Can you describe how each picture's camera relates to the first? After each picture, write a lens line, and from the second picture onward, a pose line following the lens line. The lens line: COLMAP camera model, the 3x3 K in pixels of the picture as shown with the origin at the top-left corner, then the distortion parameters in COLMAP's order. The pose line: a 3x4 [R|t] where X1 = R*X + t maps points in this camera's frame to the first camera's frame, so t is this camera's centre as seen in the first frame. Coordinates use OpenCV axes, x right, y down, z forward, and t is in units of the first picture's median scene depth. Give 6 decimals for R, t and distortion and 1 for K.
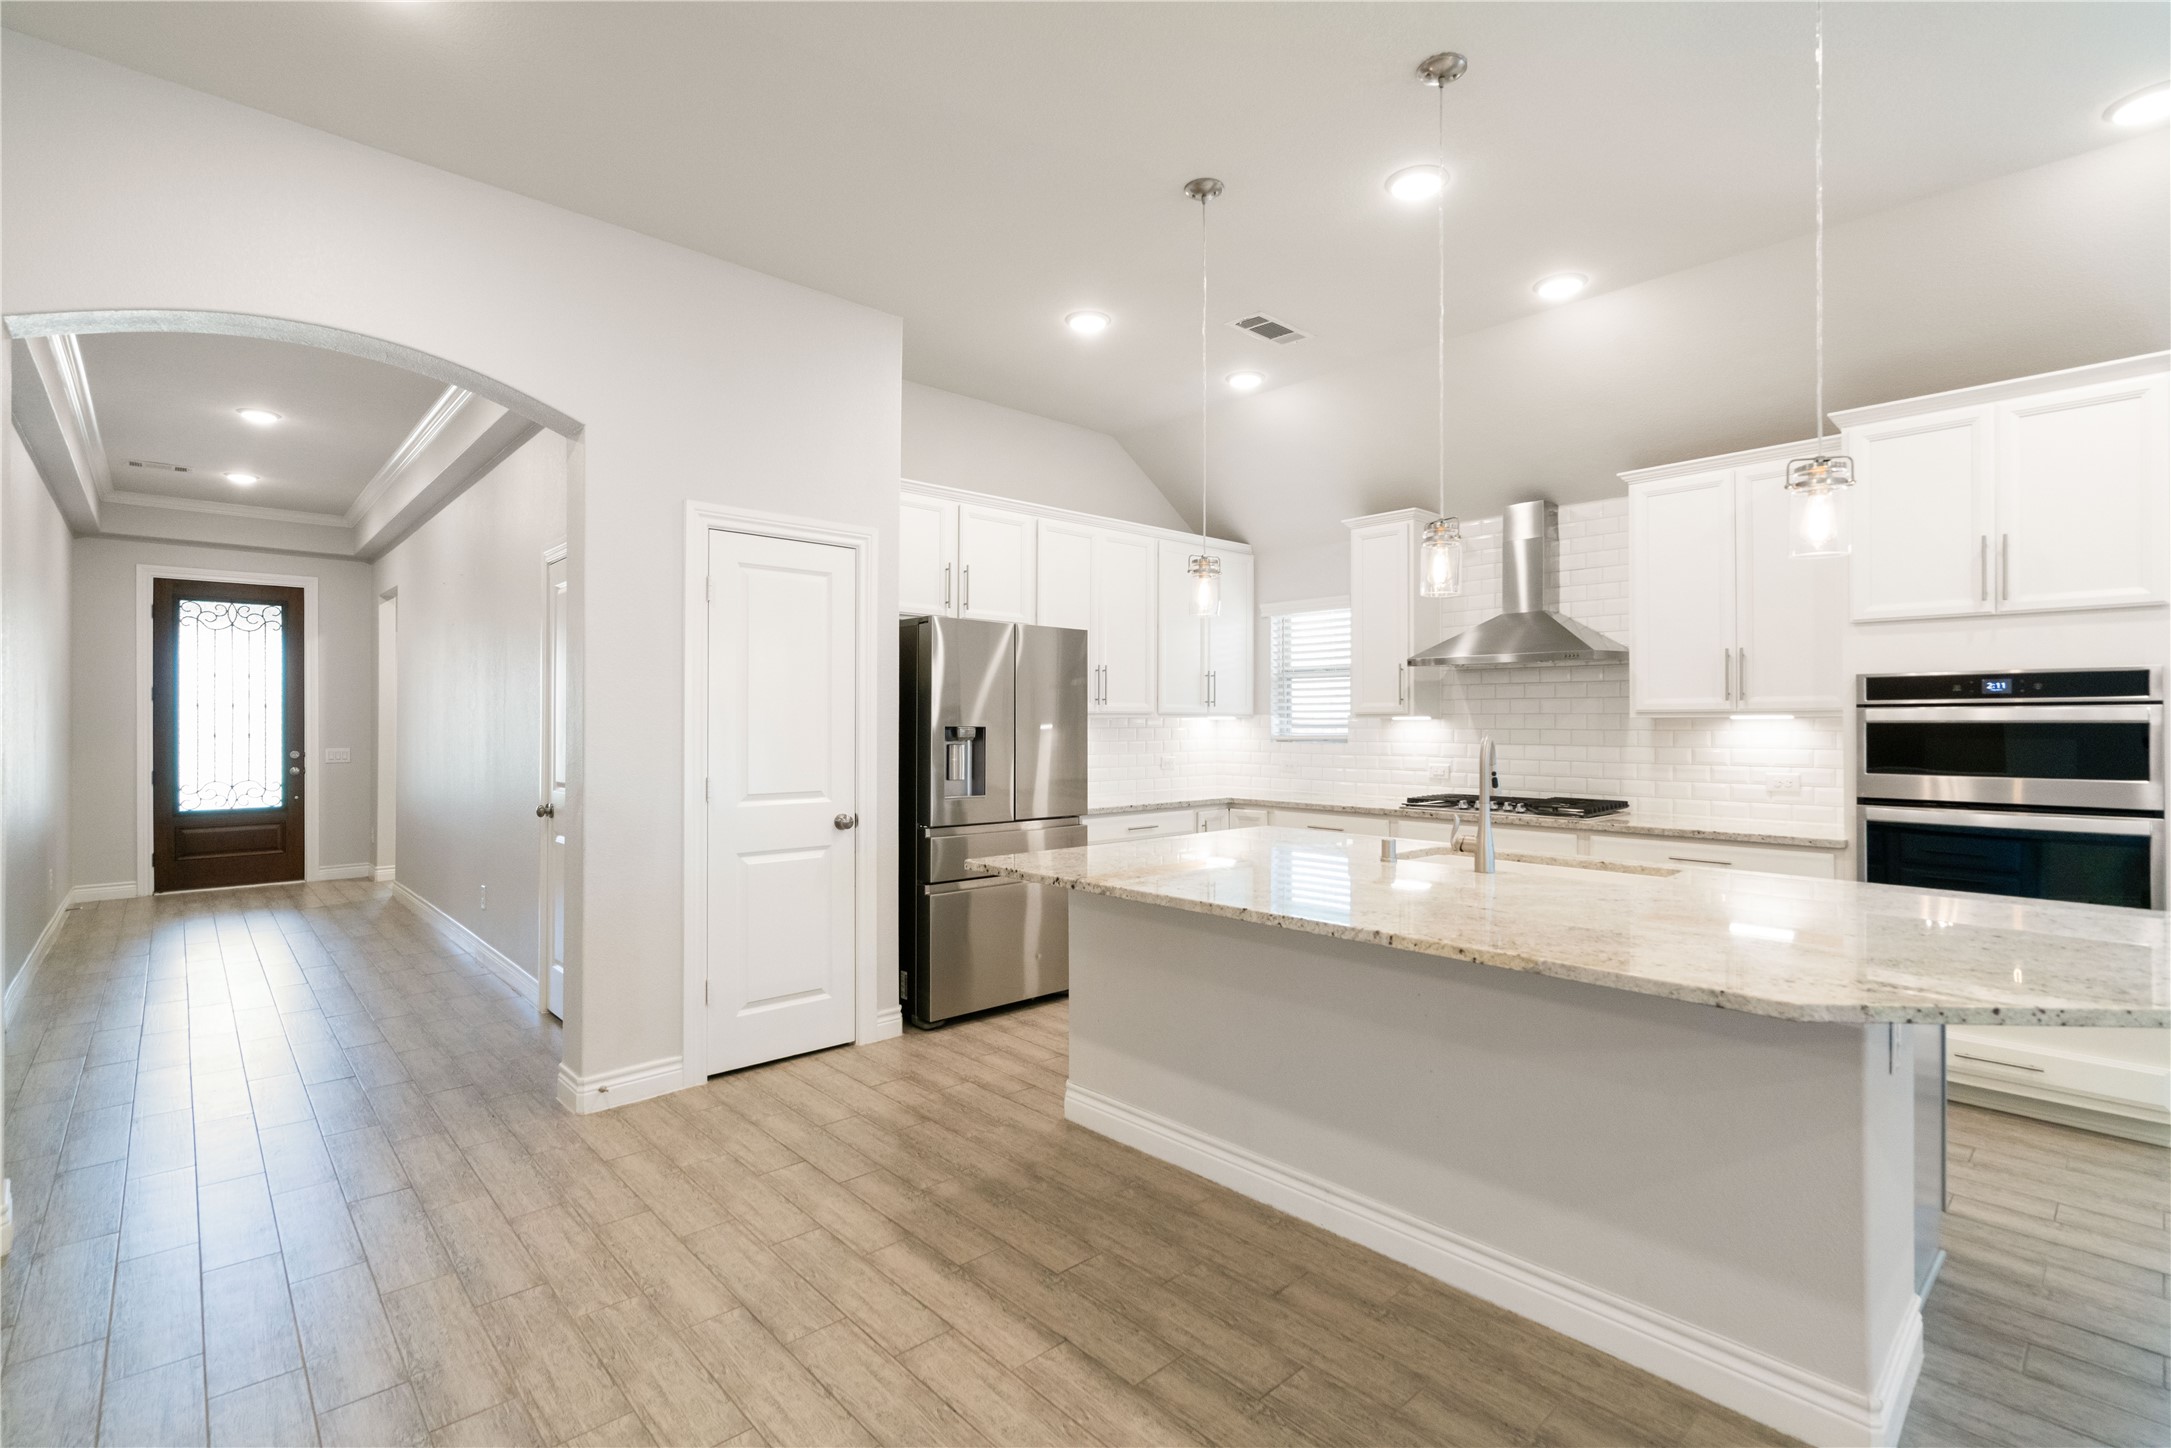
lens RADIAL K [[983.8, 0, 1088.5], [0, 983.8, 712.4], [0, 0, 1]] dist [0.000676, 0.002093]
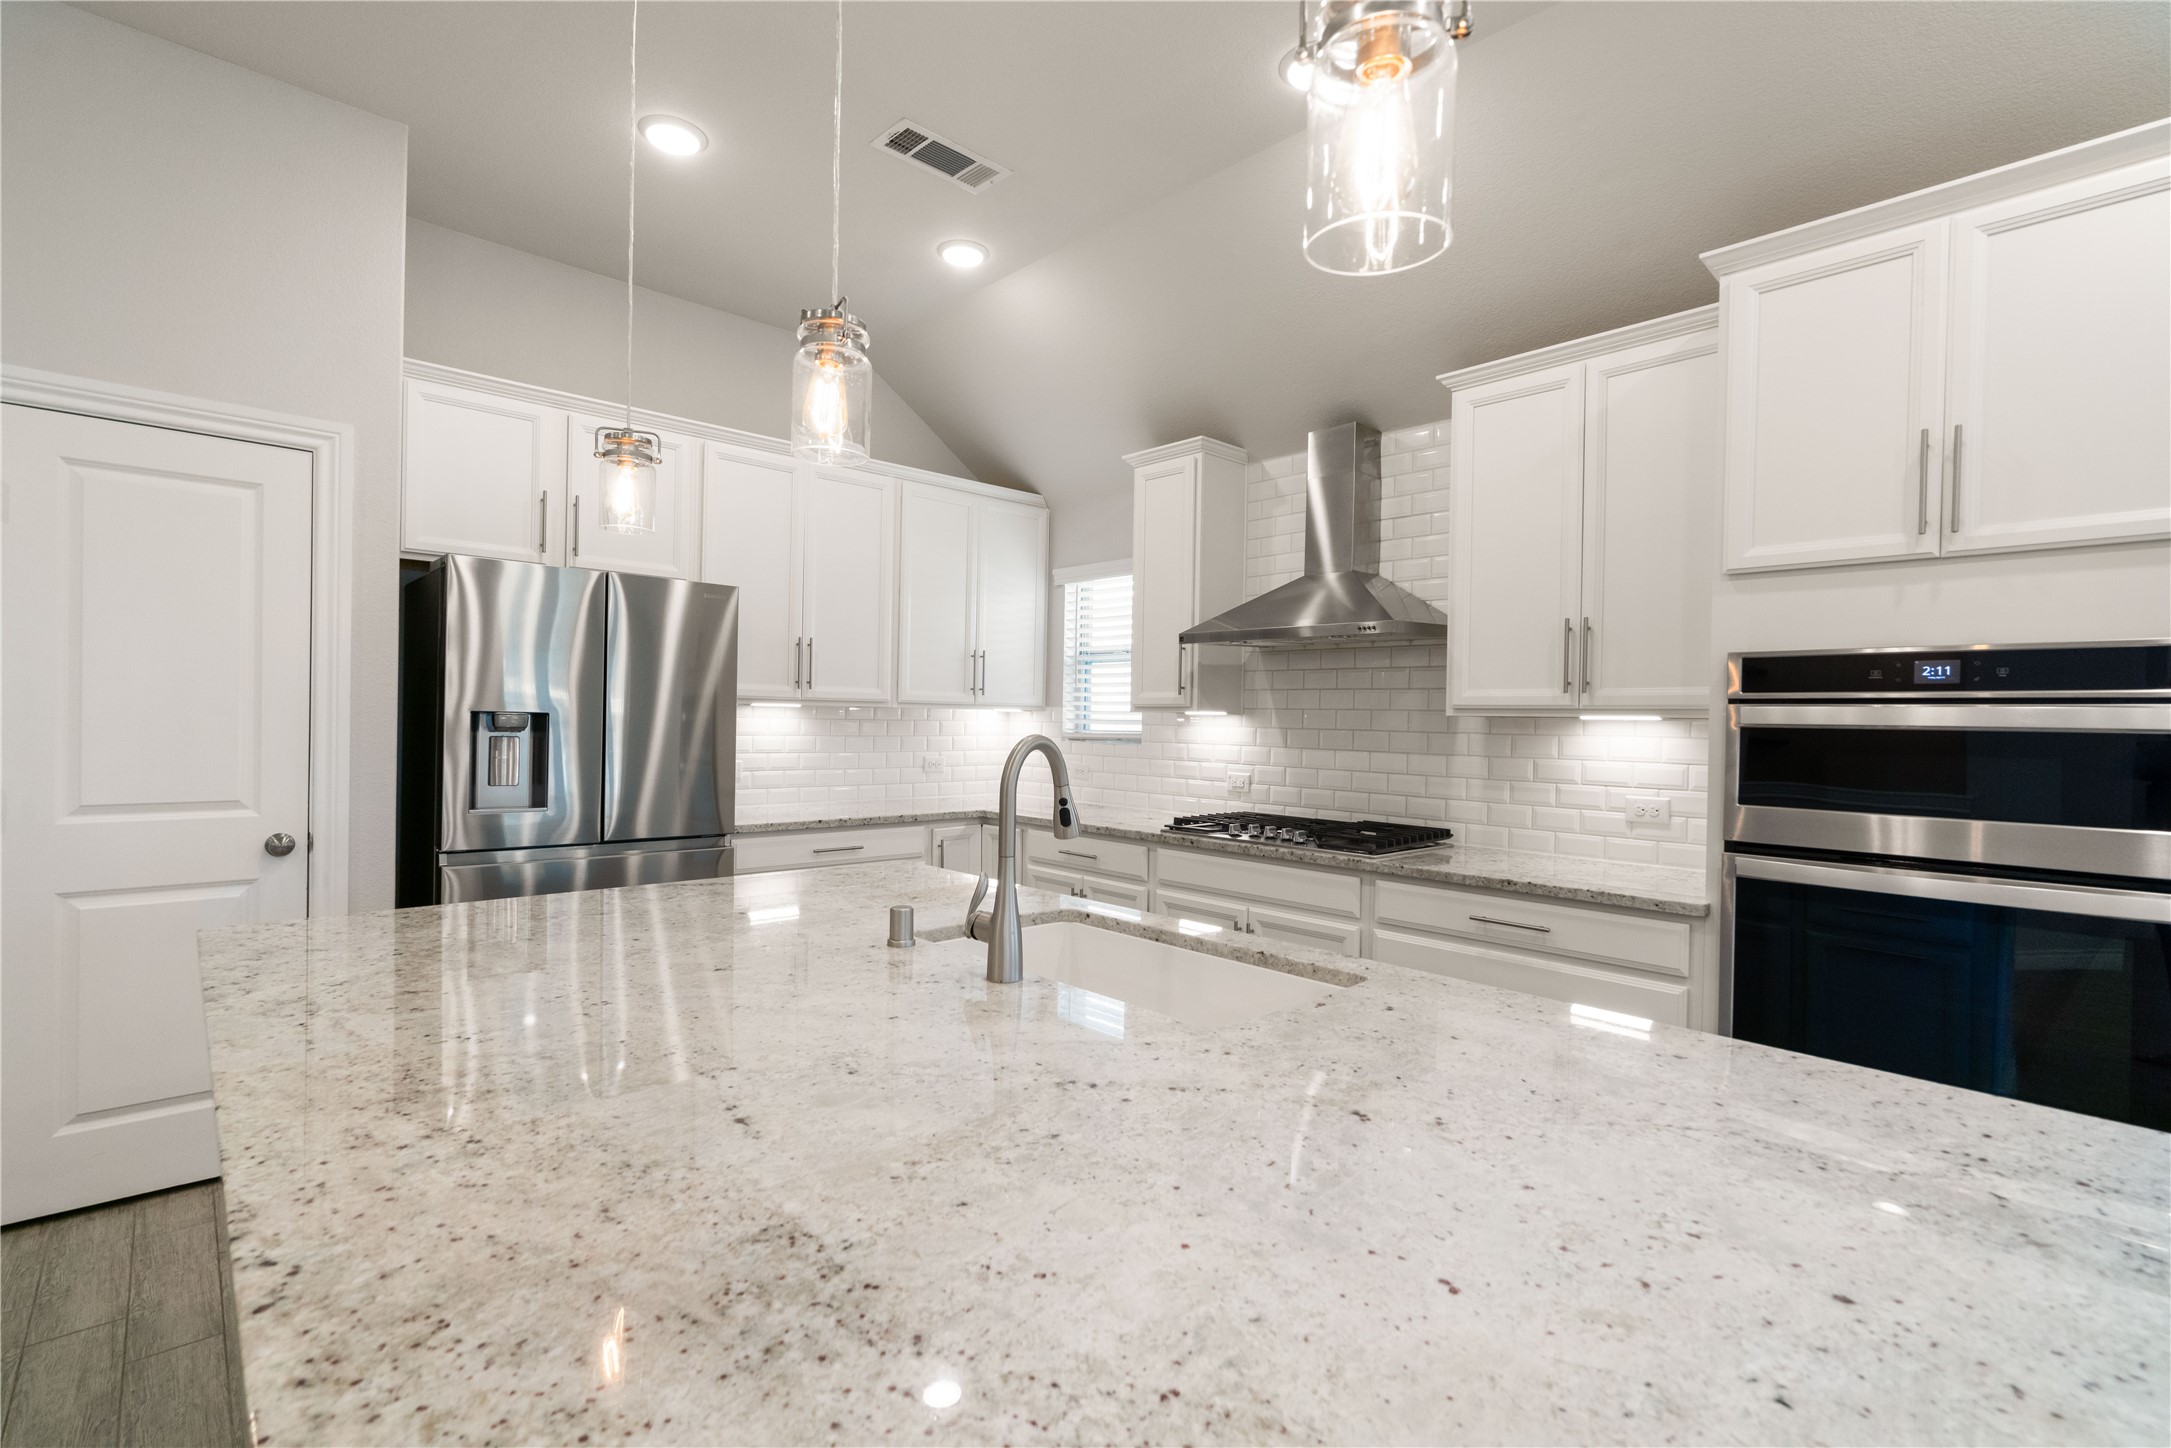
lens RADIAL K [[983.8, 0, 1073.9], [0, 983.8, 724.6], [0, 0, 1]] dist [0.000676, 0.002093]
pose [[0.999850, 0.017283, 0.000589, 0.290037], [-0.017290, 0.999702, 0.017250, 0.004317], [-0.000291, -0.017258, 0.999851, 0.290448]]
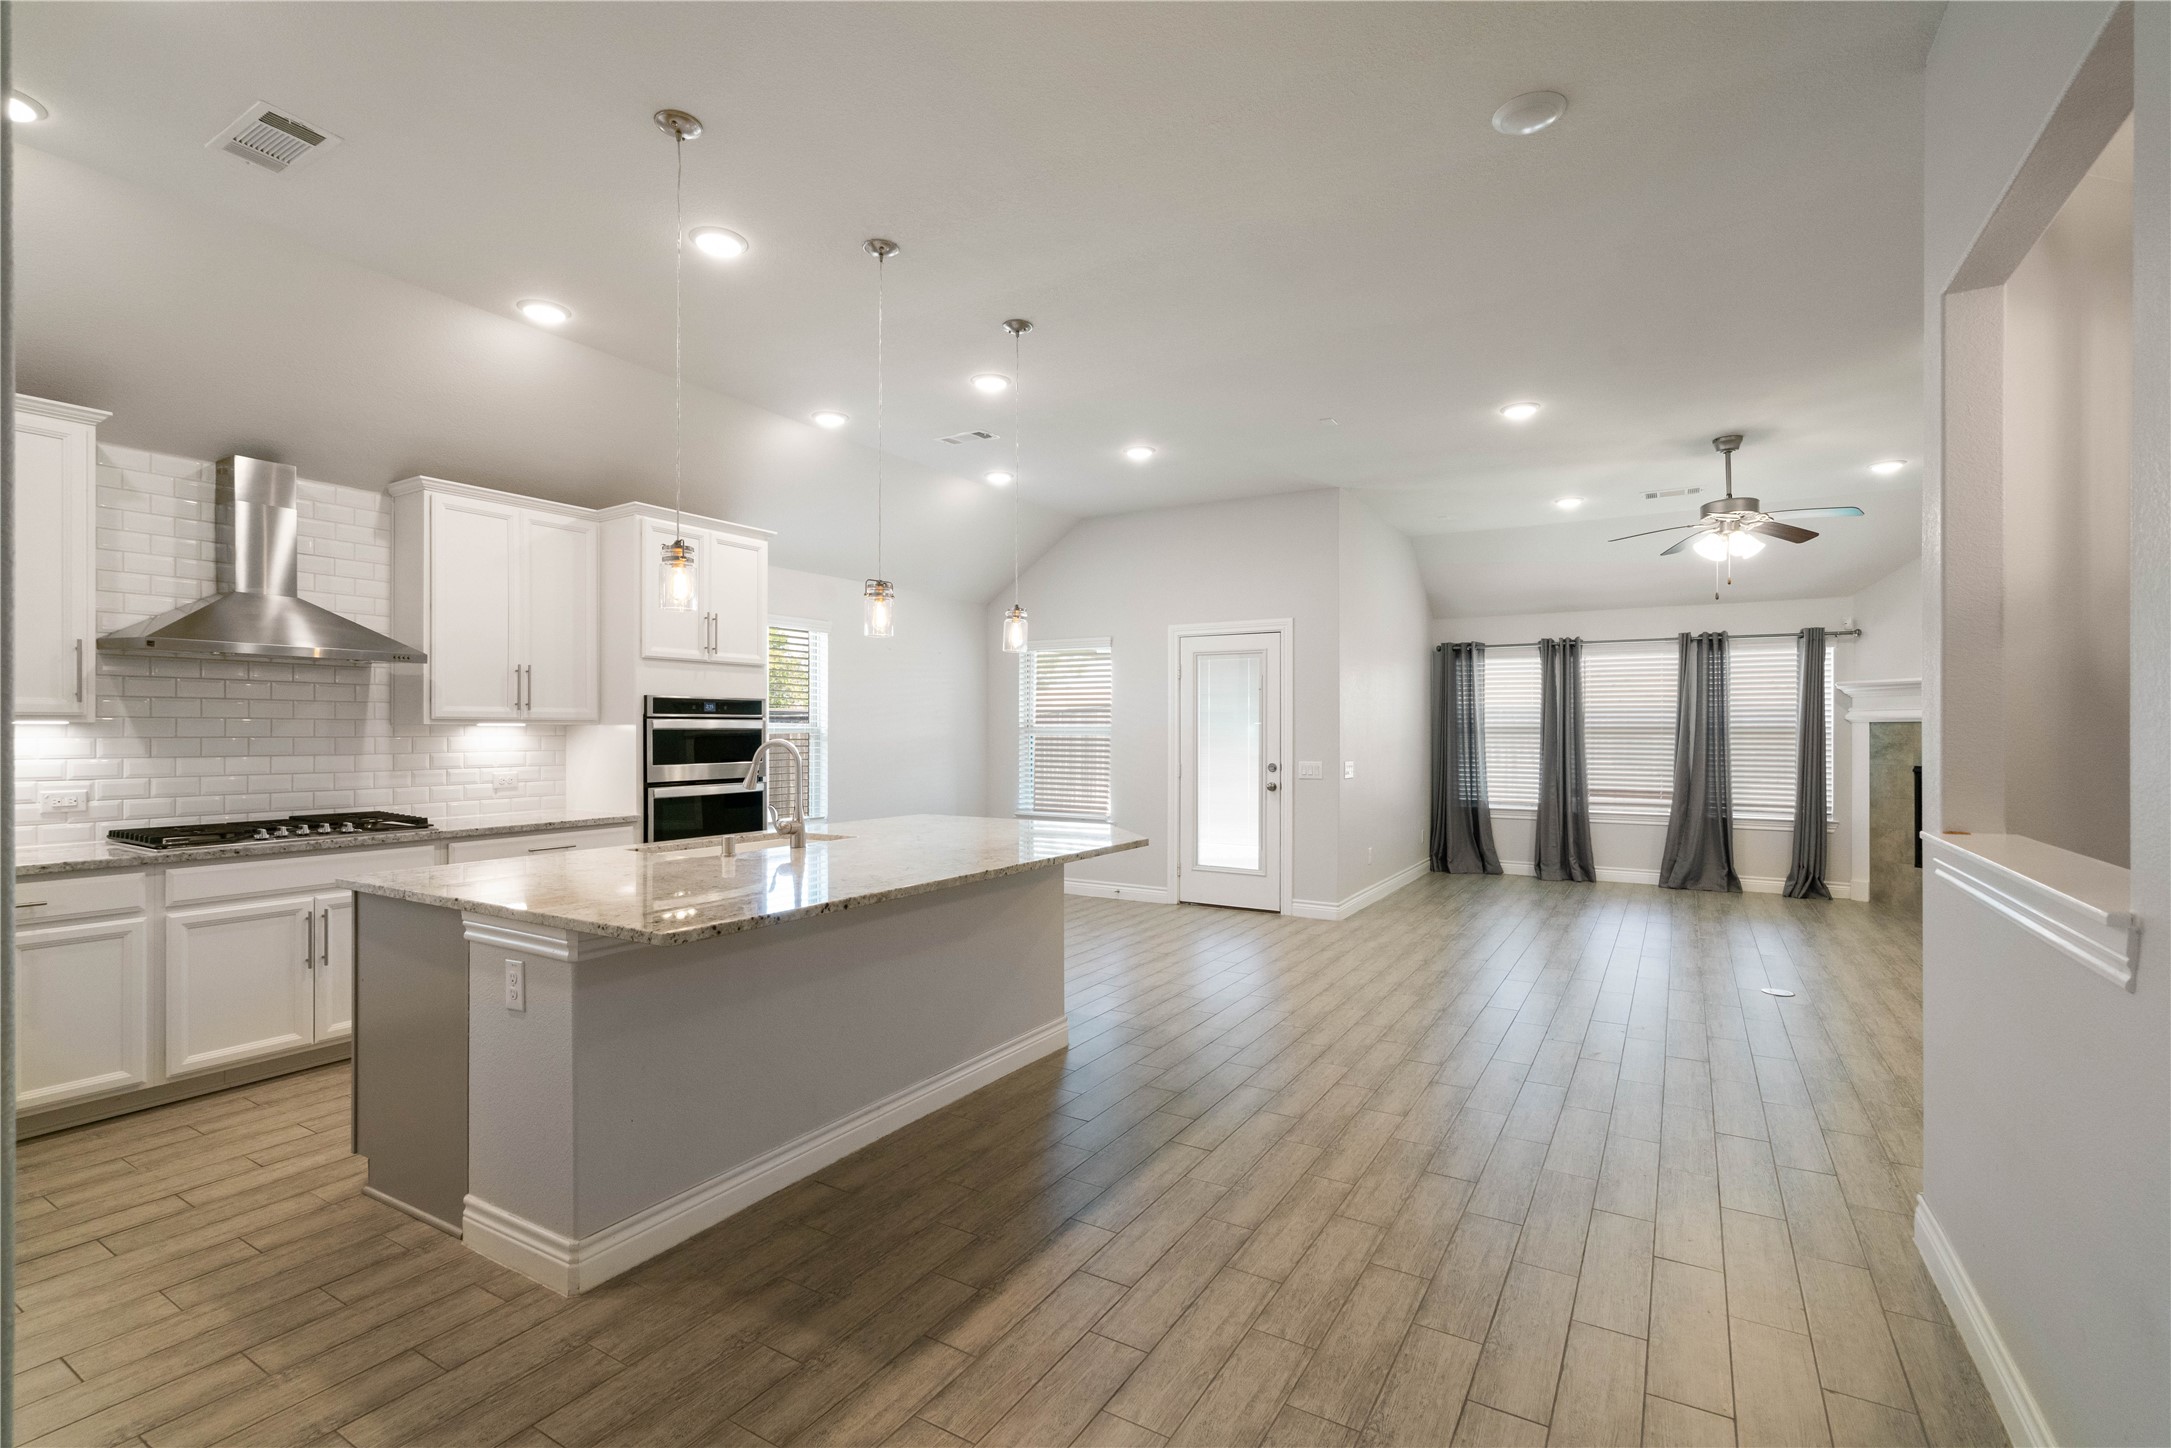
lens RADIAL K [[983.8, 0, 1078.9], [0, 983.8, 728.2], [0, 0, 1]] dist [0.000676, 0.002093]
pose [[-0.261266, -0.000211, 0.965267, -0.611650], [-0.011951, 0.999924, -0.003016, 0.004734], [-0.965193, -0.012324, -0.261249, 0.650334]]
